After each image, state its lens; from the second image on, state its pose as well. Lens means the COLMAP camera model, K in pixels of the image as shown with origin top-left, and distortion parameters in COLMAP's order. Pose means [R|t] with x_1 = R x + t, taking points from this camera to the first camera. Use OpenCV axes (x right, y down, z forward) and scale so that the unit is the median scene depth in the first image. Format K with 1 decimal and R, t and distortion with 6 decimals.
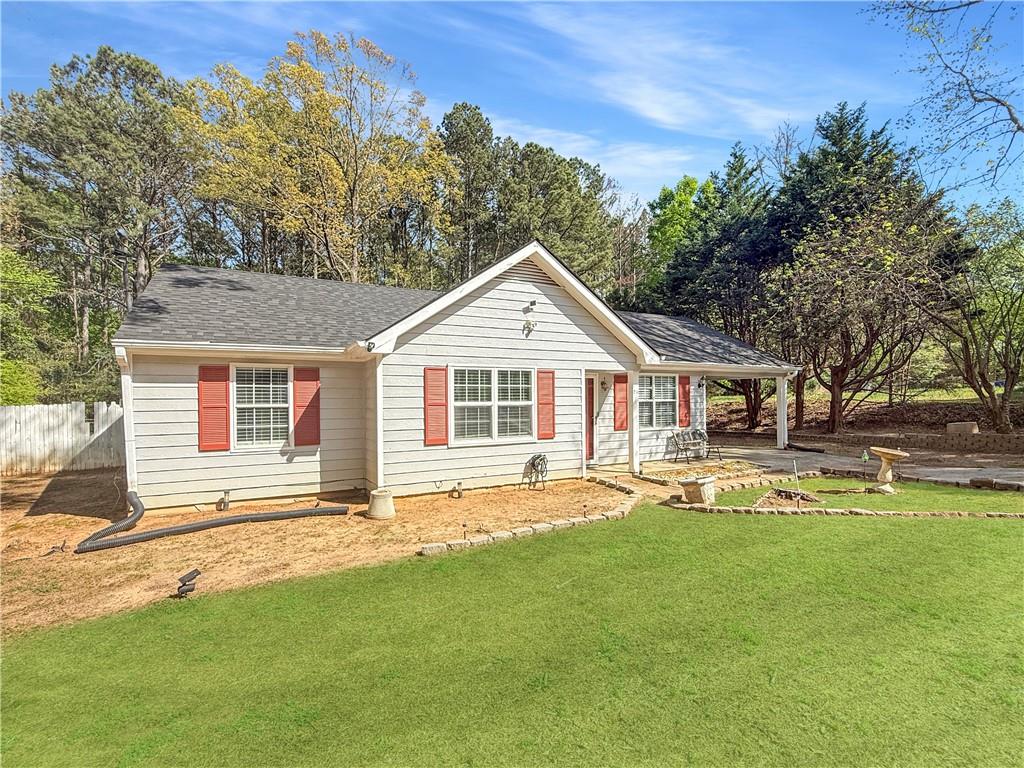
lens RADIAL K [[484.0, 0, 507.5], [0, 484.0, 390.6], [0, 0, 1]] dist [0.002414, -0.000450]
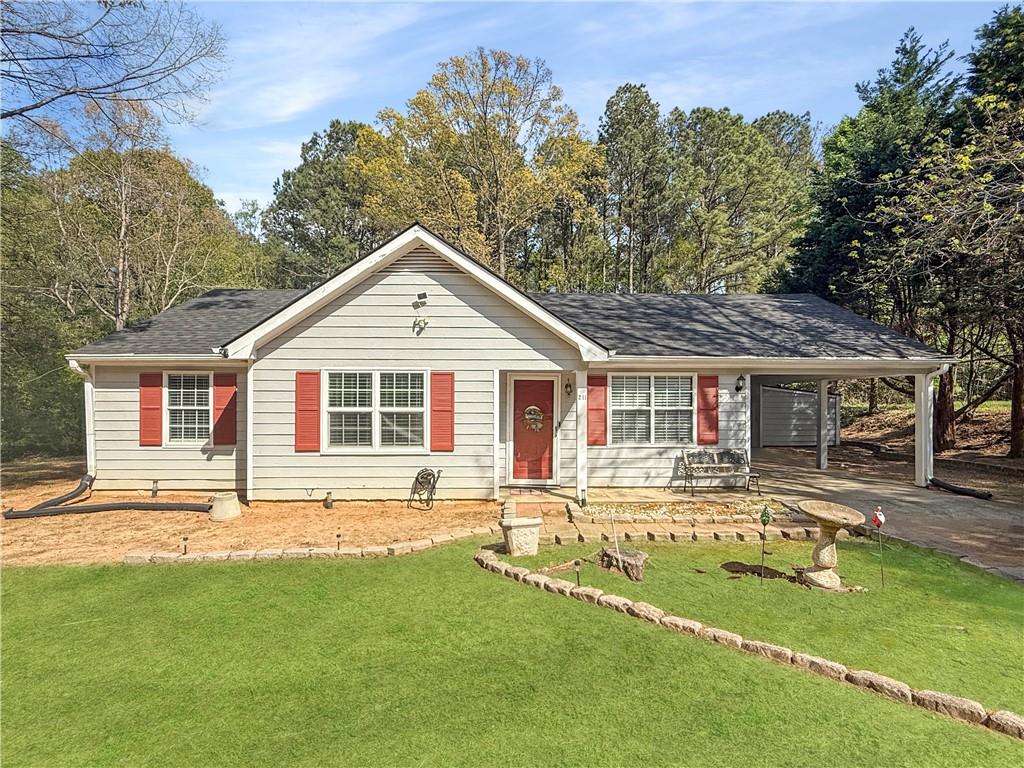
lens RADIAL K [[484.0, 0, 512.5], [0, 484.0, 391.7], [0, 0, 1]] dist [0.002414, -0.000450]
pose [[0.891669, 0.002404, -0.452682, 0.617472], [-0.001788, 0.999997, 0.001790, -0.009160], [0.452685, -0.000787, 0.891670, 0.299277]]
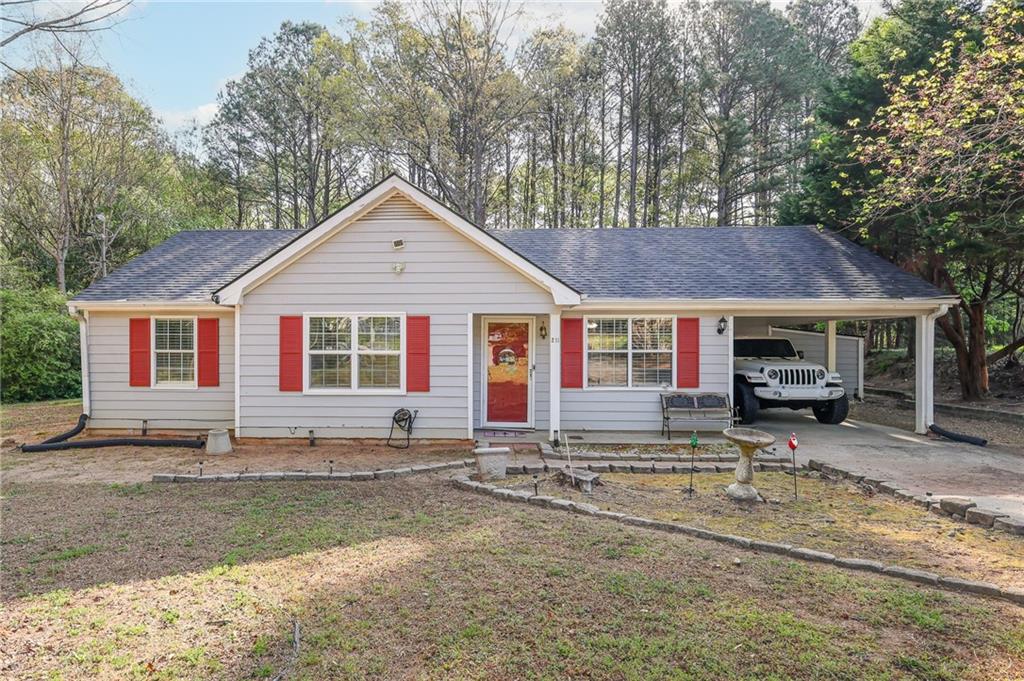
lens RADIAL K [[599.0, 0, 458.5], [0, 599.0, 341.2], [0, 0, 1]] dist [-0.003971, -0.000552]
pose [[0.863470, 0.005932, -0.504365, 0.745342], [0.001348, 0.999900, 0.014069, -0.011298], [0.504398, -0.012828, 0.863376, 0.082450]]
